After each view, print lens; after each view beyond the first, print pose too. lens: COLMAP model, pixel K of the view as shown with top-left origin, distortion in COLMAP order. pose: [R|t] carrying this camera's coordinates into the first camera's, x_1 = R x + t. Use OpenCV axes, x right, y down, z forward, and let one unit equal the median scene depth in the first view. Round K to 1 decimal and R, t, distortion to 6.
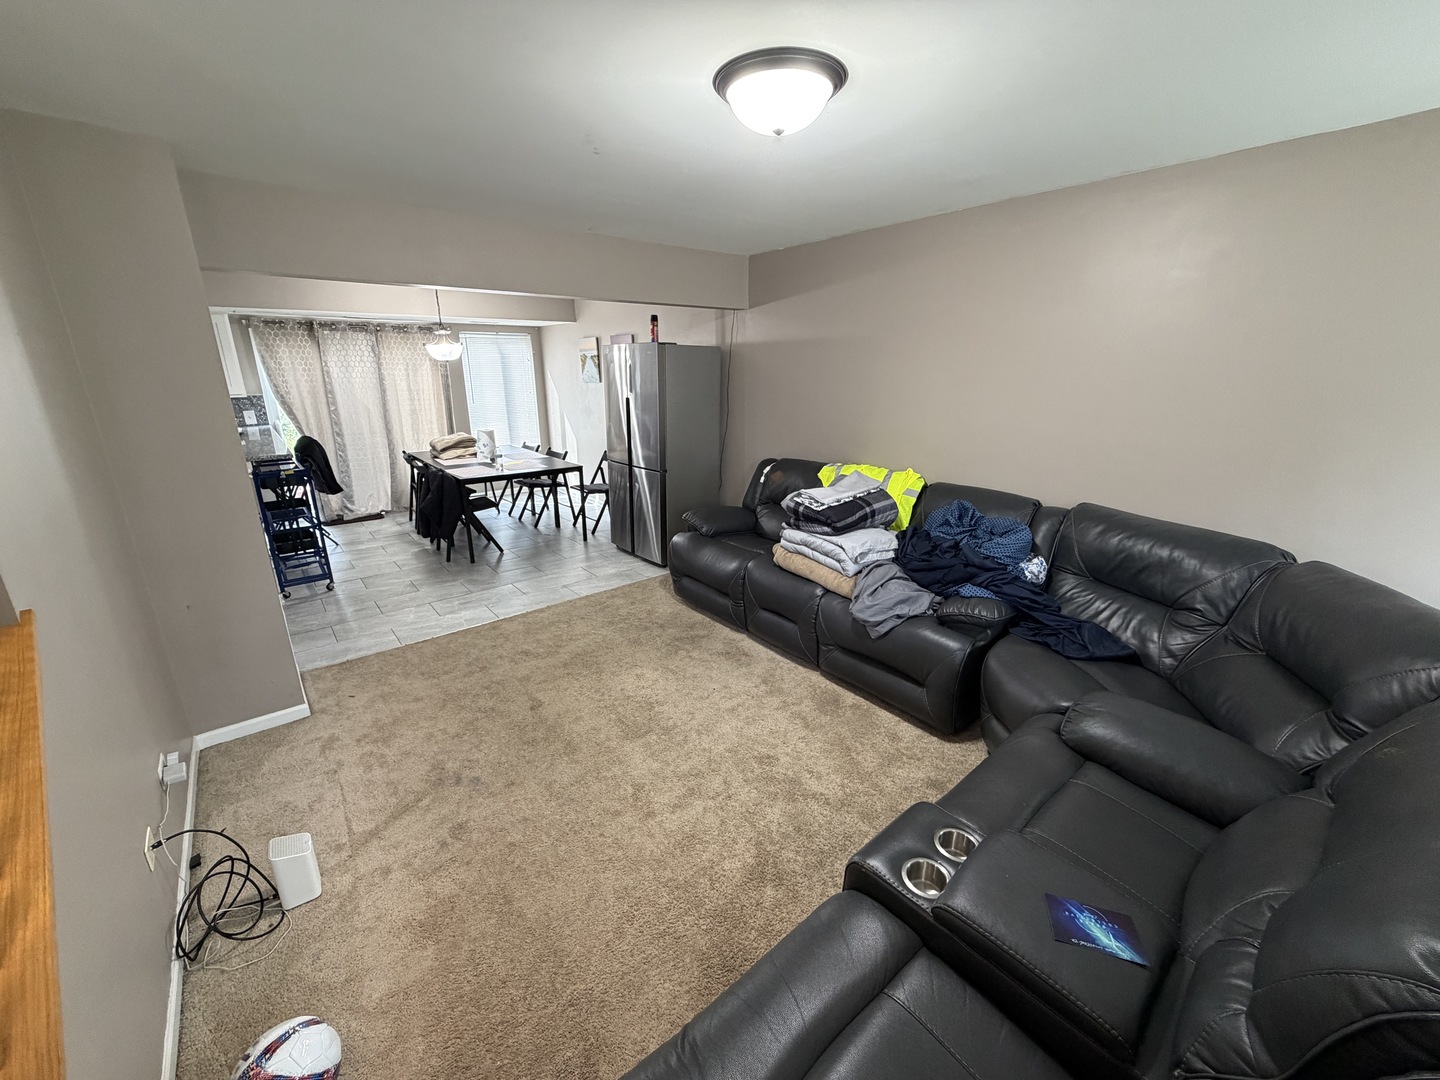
lens RADIAL K [[572.2, 0, 720.0], [0, 572.2, 540.0], [0, 0, 1]] dist [0.000339, 0.000012]
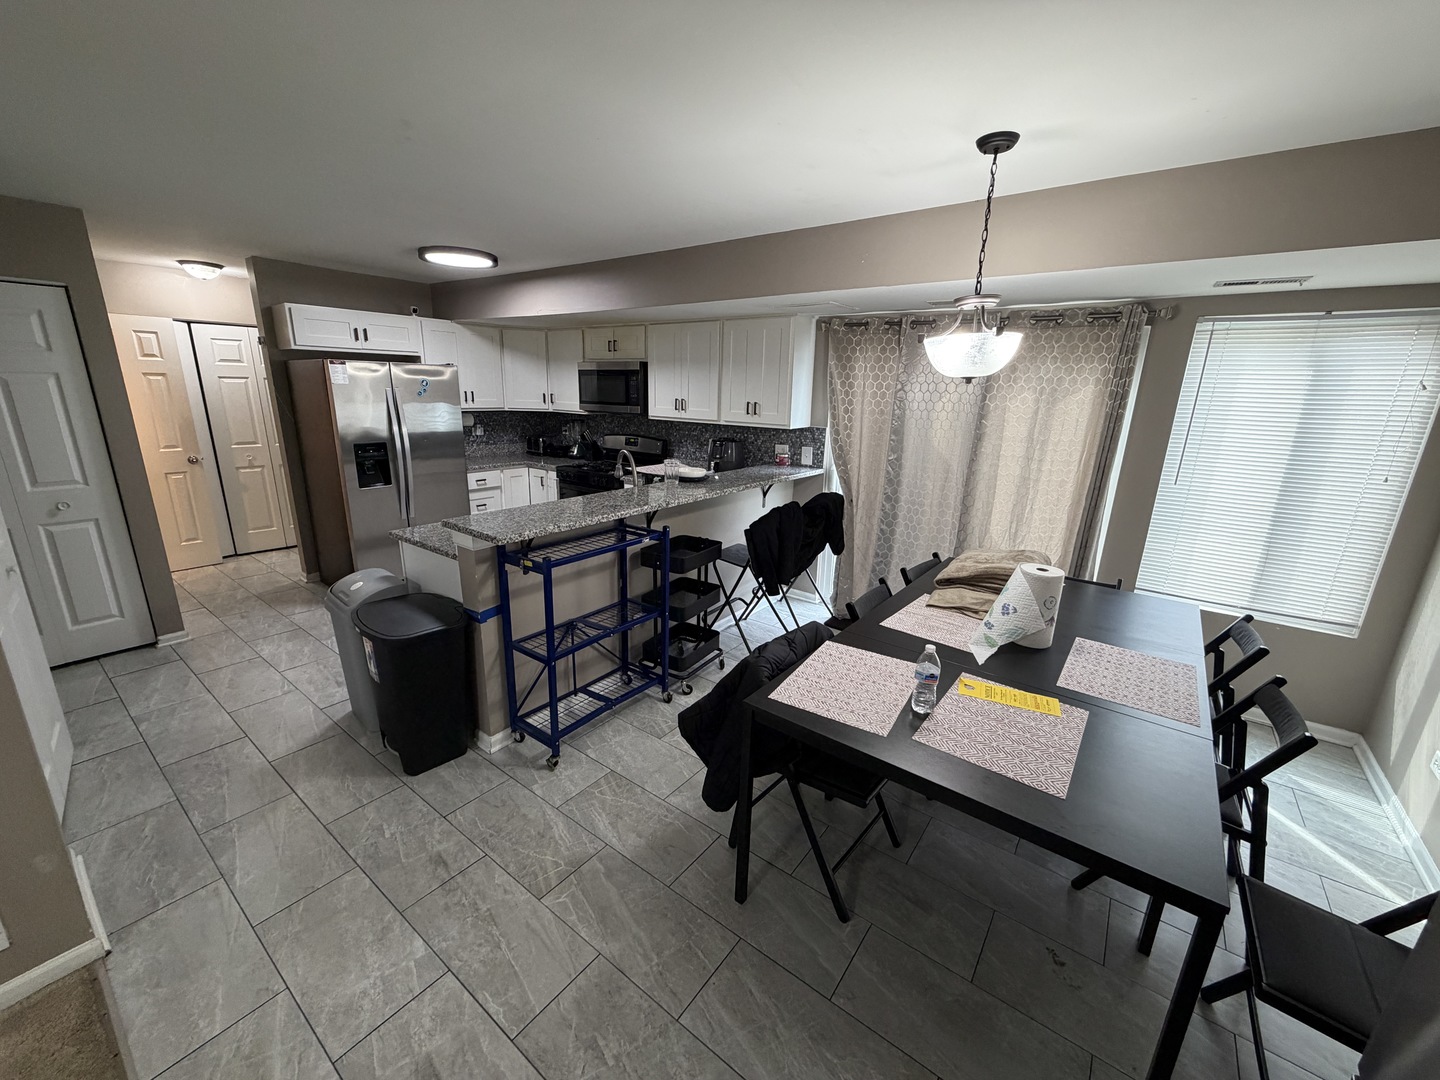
lens RADIAL K [[572.2, 0, 720.0], [0, 572.2, 540.0], [0, 0, 1]] dist [0.000339, 0.000012]
pose [[0.231808, 0.262331, -0.936722, -0.118475], [-0.307589, 0.933311, 0.185257, -0.210780], [0.922851, 0.245182, 0.297039, 0.687624]]
